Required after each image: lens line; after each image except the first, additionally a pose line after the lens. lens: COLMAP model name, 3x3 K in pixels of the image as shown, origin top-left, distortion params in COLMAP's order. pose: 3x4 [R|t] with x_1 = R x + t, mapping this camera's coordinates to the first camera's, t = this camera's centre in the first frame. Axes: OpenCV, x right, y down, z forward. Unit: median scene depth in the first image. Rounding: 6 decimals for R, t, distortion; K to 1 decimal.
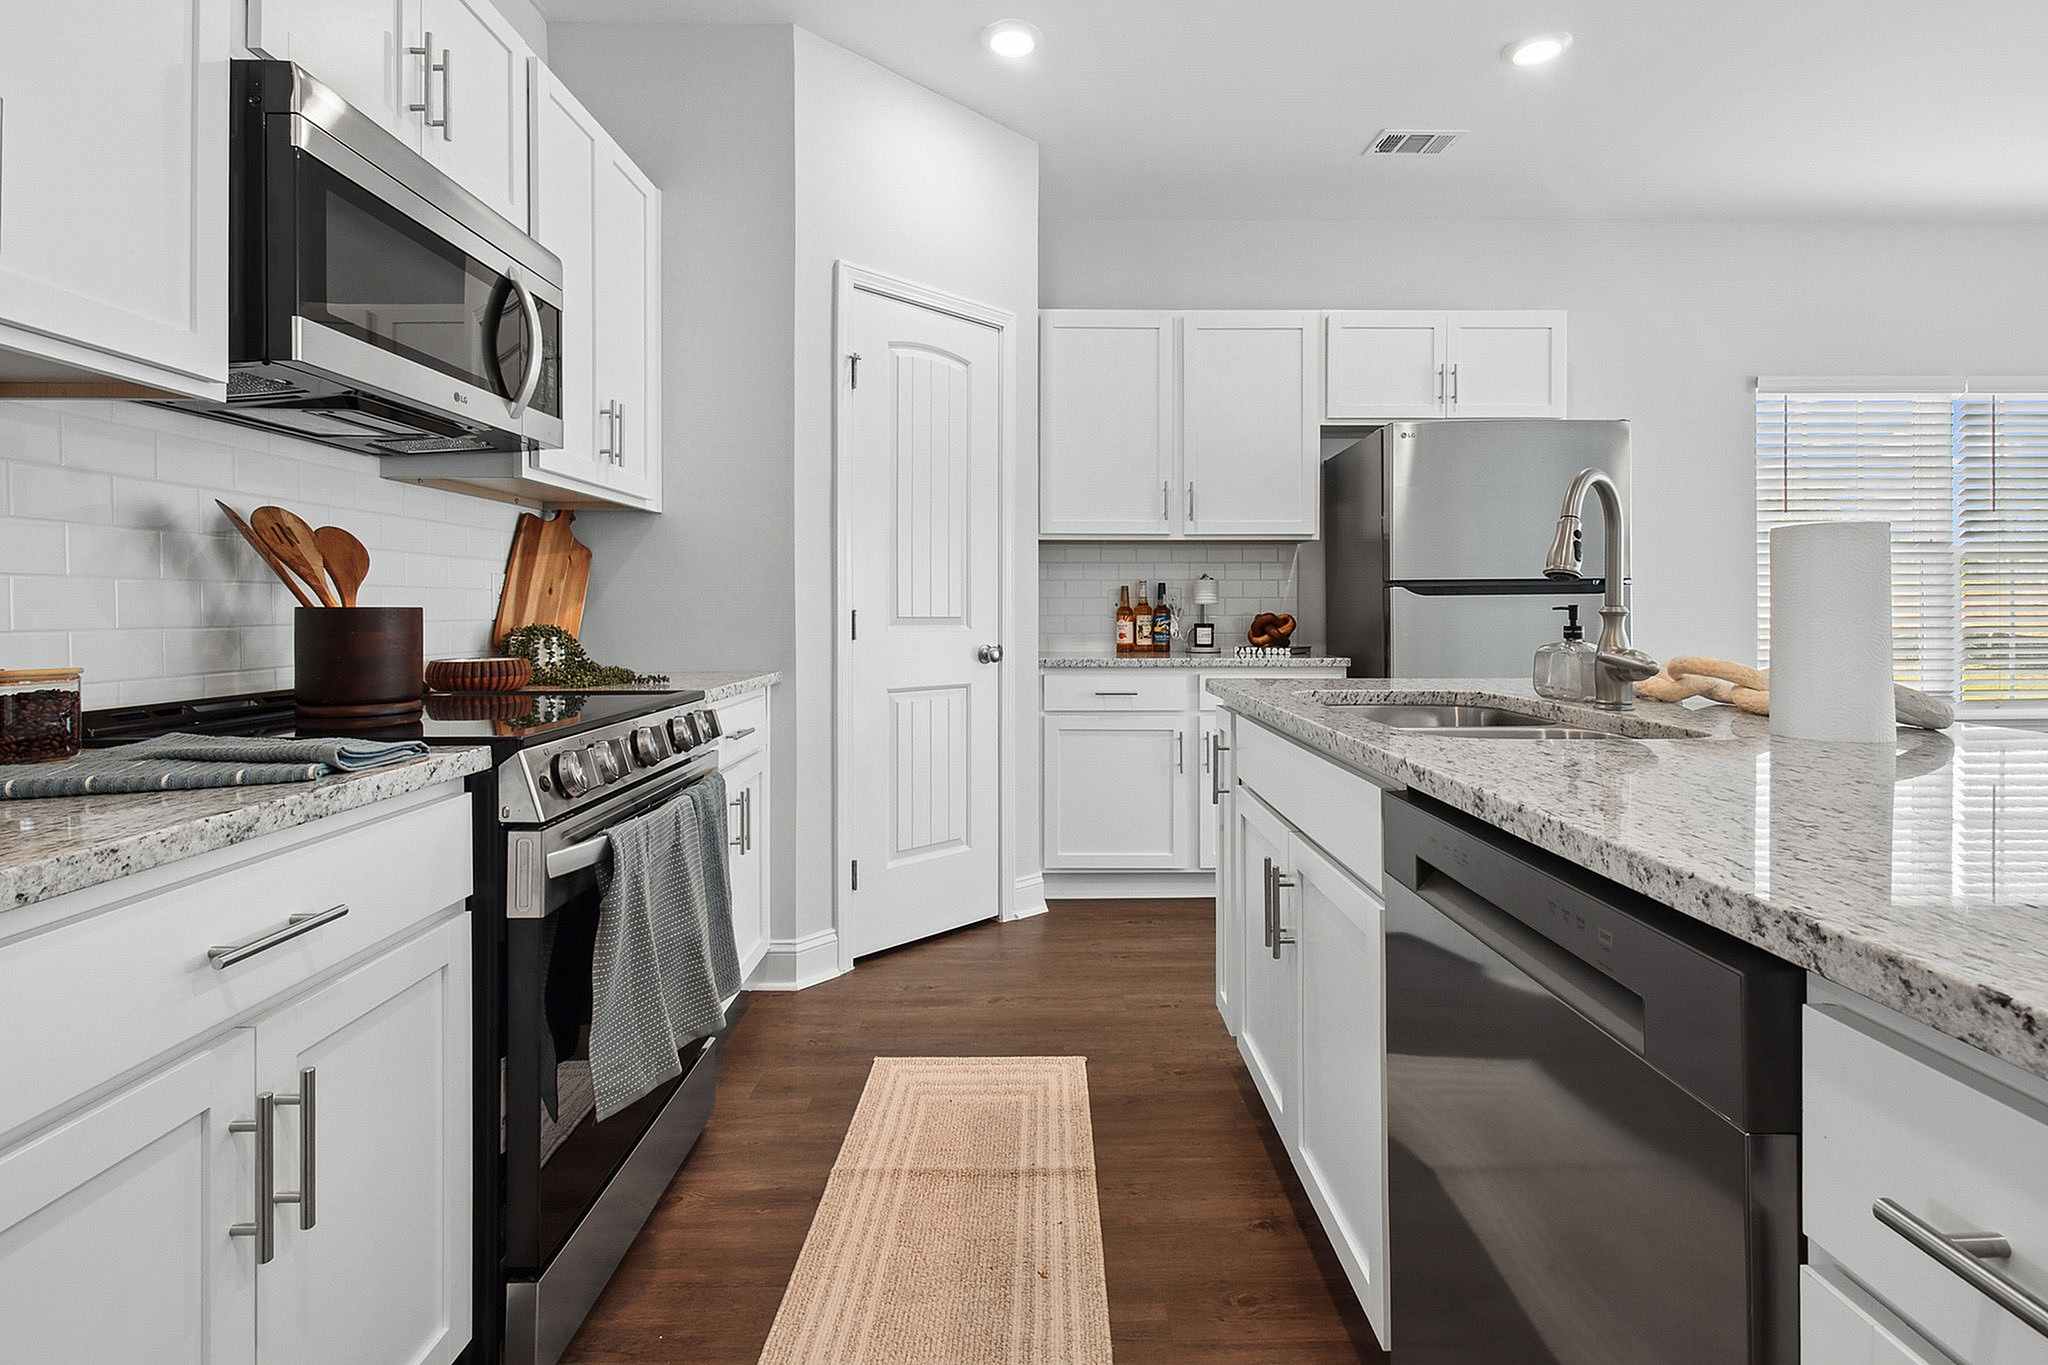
lens RADIAL K [[988.1, 0, 1050.2], [0, 988.1, 613.0], [0, 0, 1]] dist [0.005916, -0.000683]
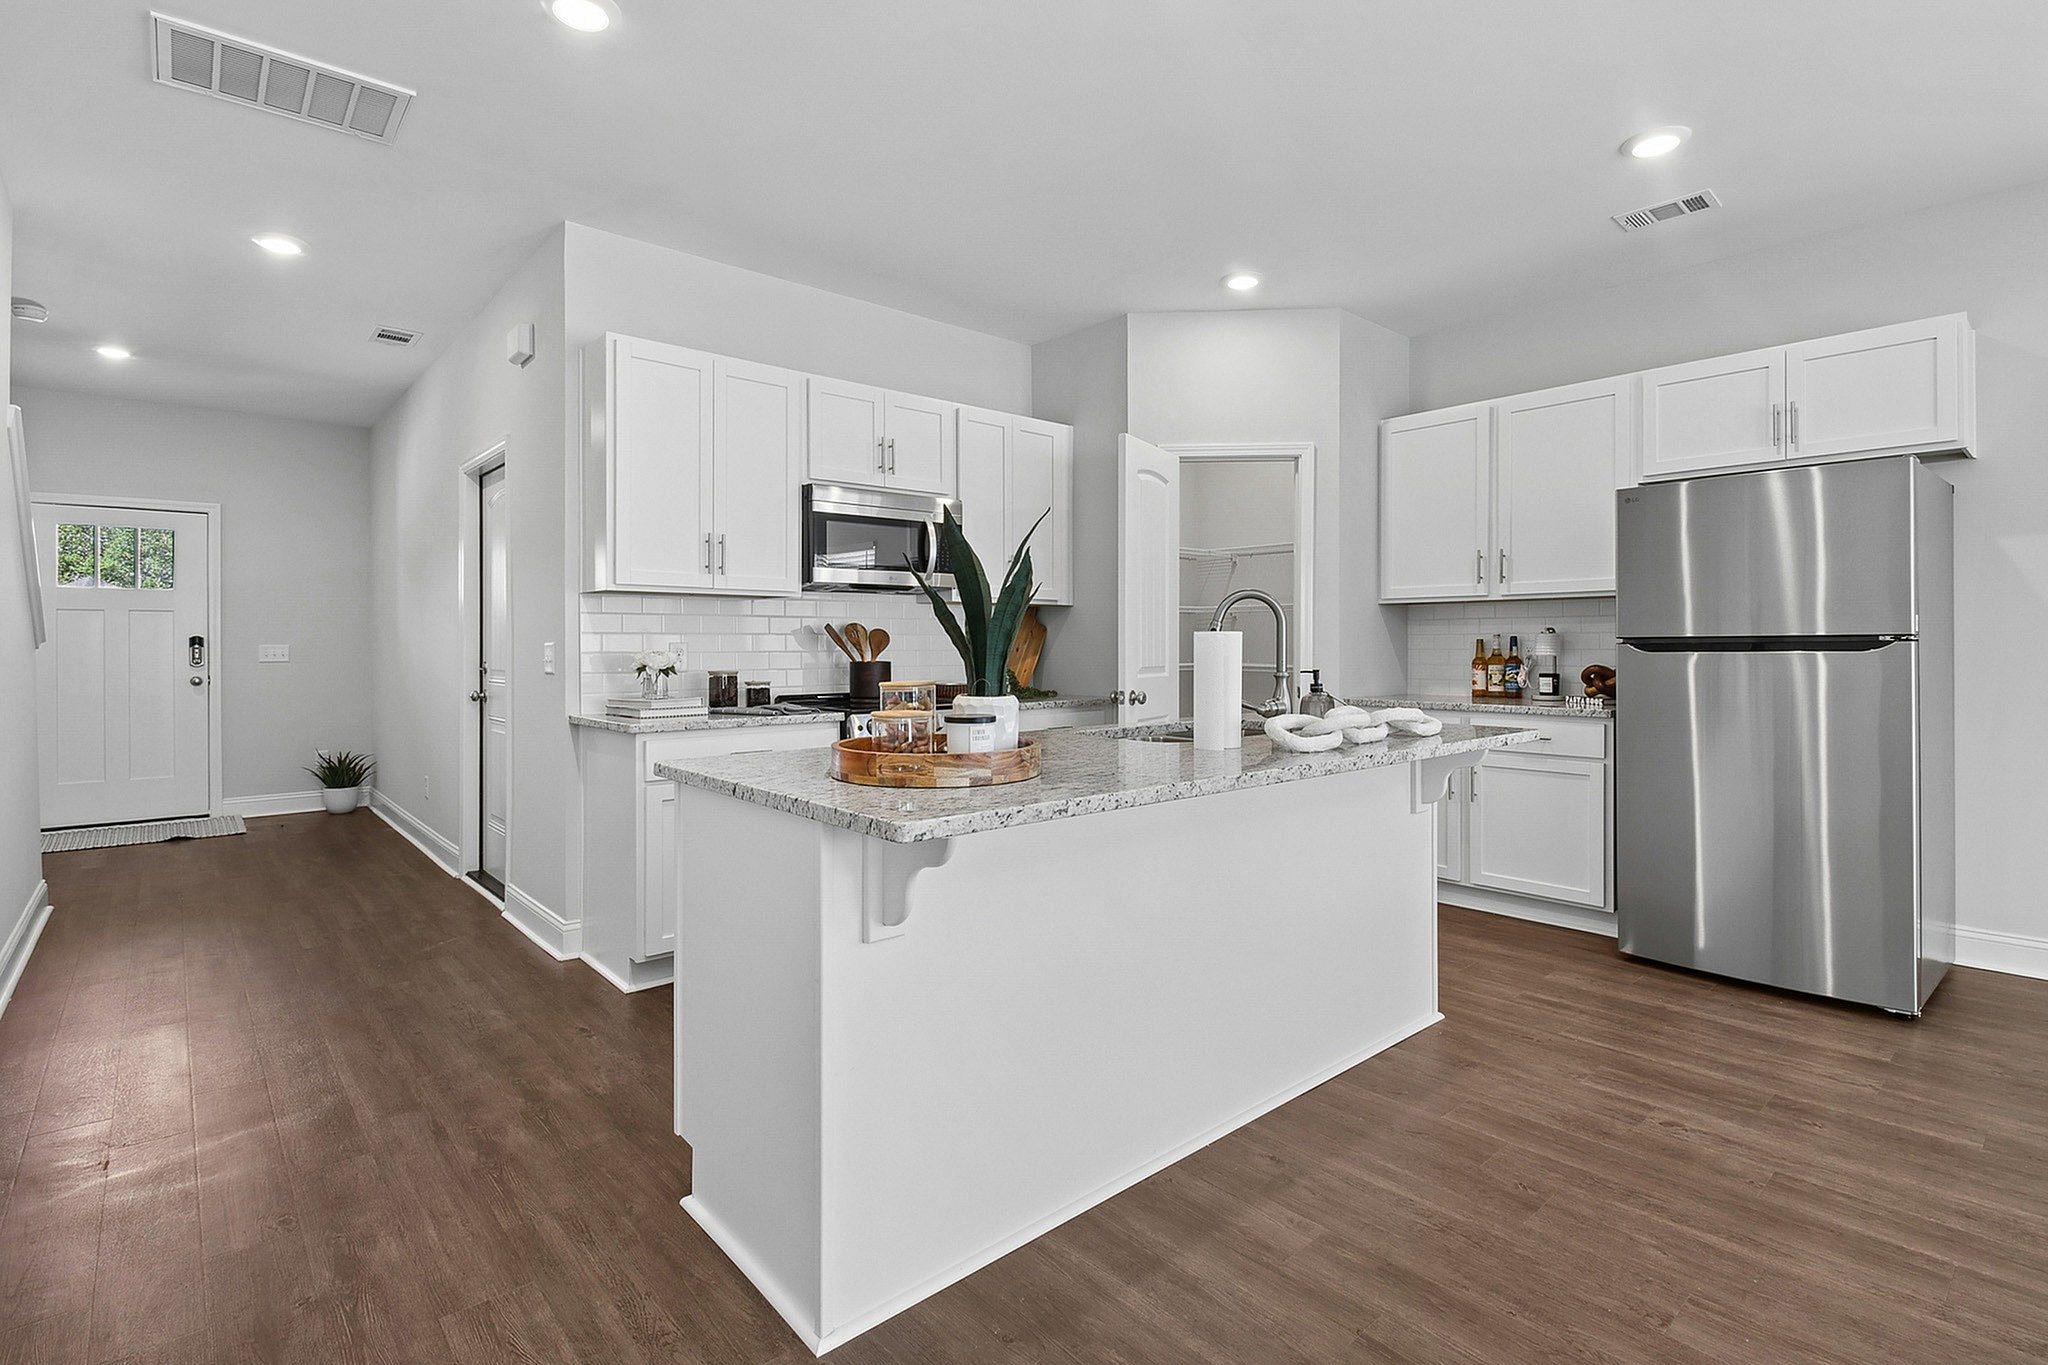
lens RADIAL K [[988.1, 0, 1035.5], [0, 988.1, 645.1], [0, 0, 1]] dist [0.005916, -0.000683]
pose [[0.640425, 0.002407, -0.768017, 0.663864], [-0.002431, 0.999996, 0.001107, -0.021886], [0.768017, 0.001158, 0.640428, -0.139122]]
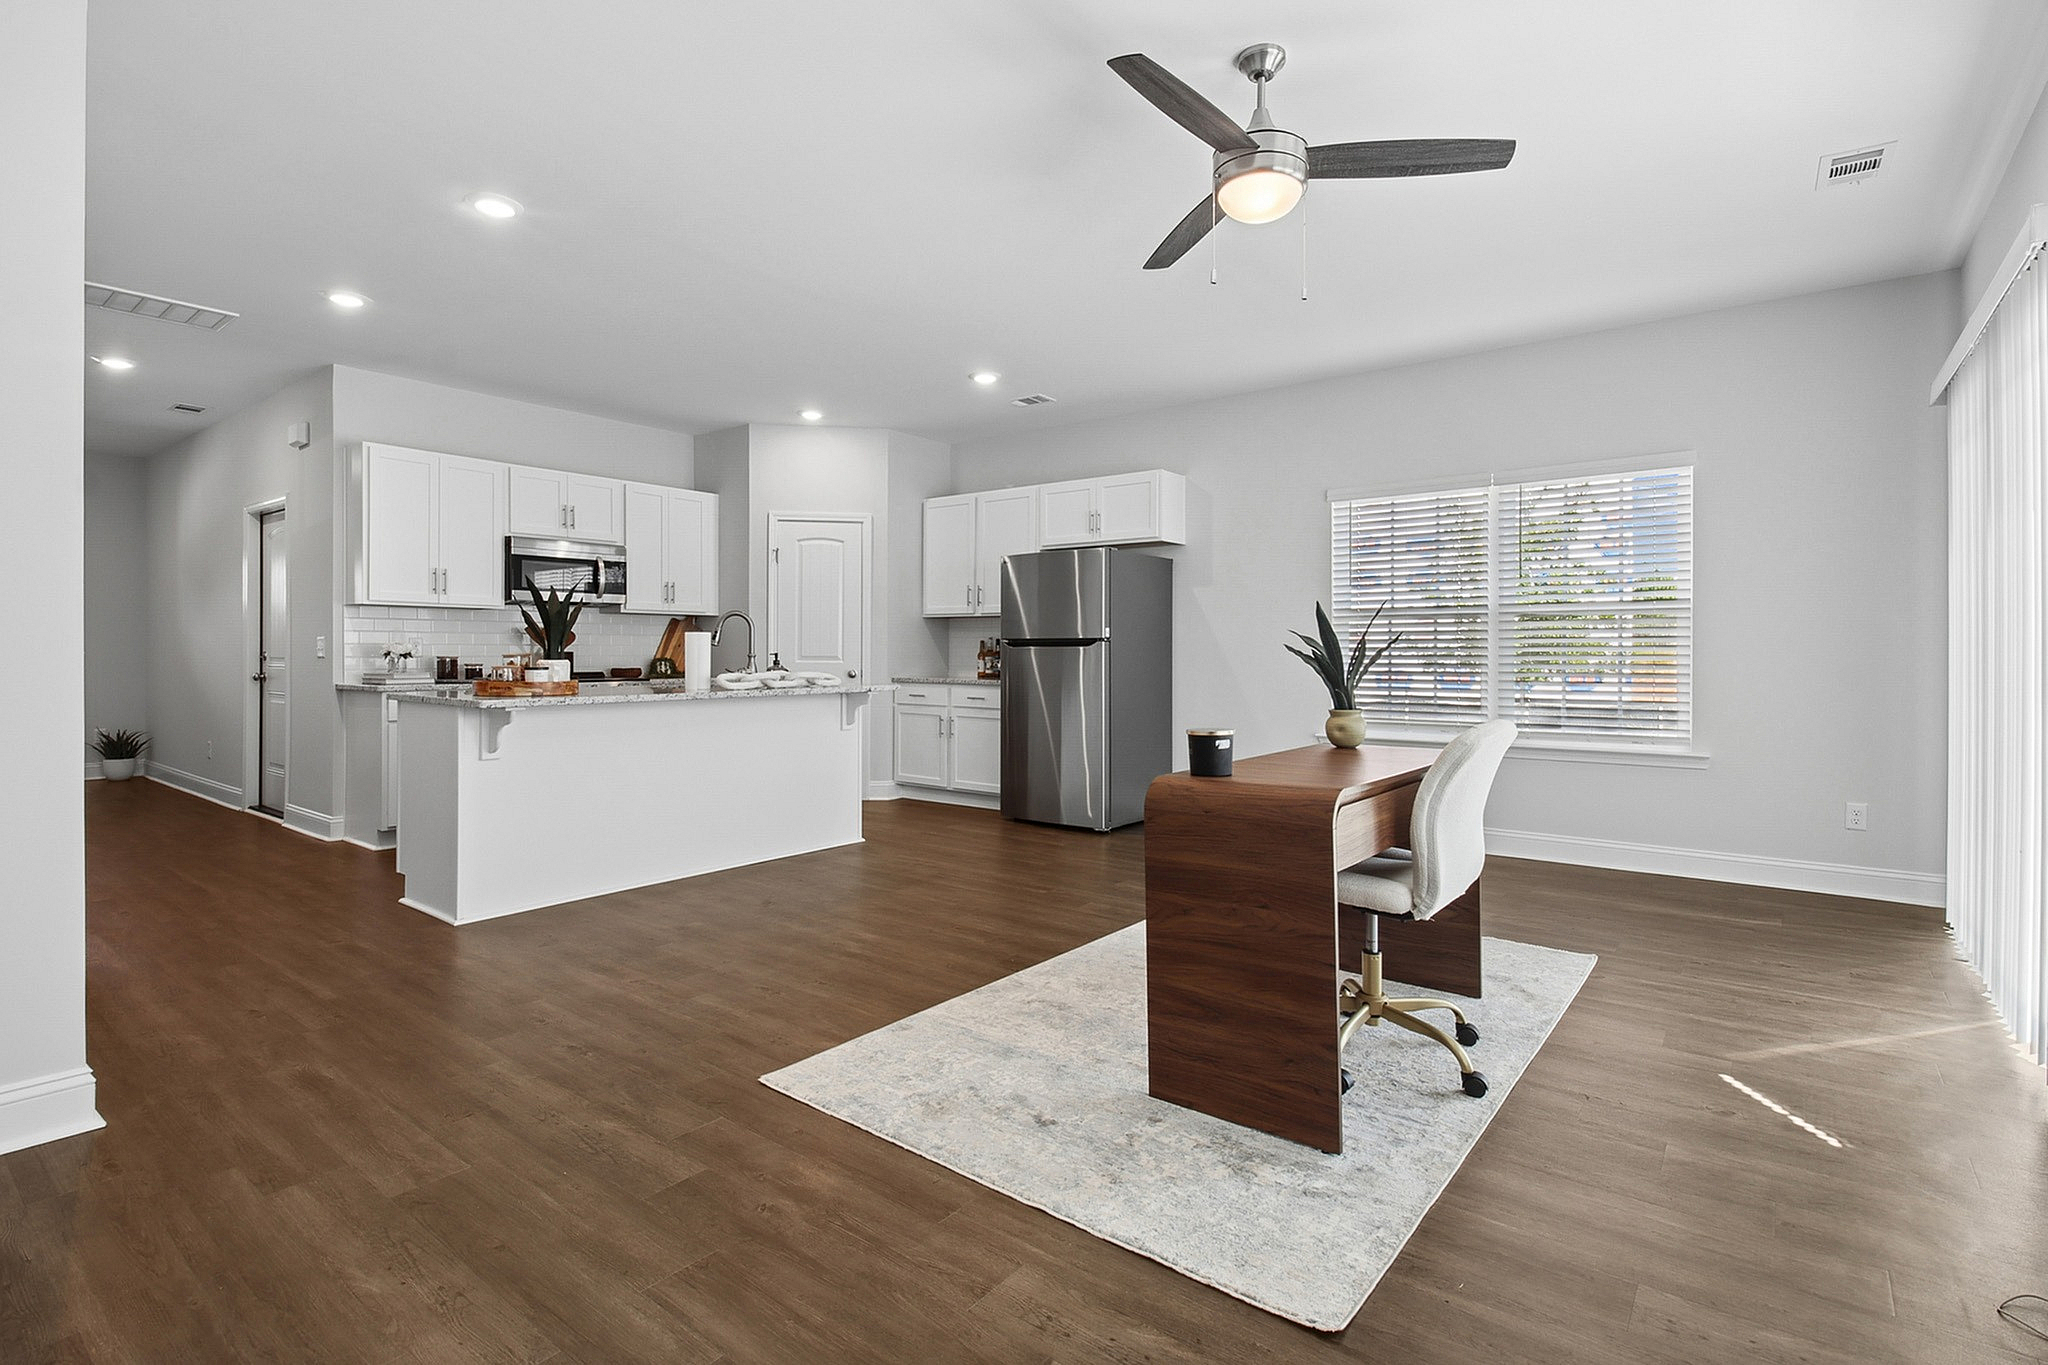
lens RADIAL K [[982.9, 0, 1064.8], [0, 982.9, 657.4], [0, 0, 1]] dist [-0.001375, -0.001630]
pose [[0.783412, 0.009672, -0.621427, 1.399427], [-0.007853, 0.999953, 0.005664, -0.008648], [0.621453, 0.000443, 0.783451, -0.343093]]
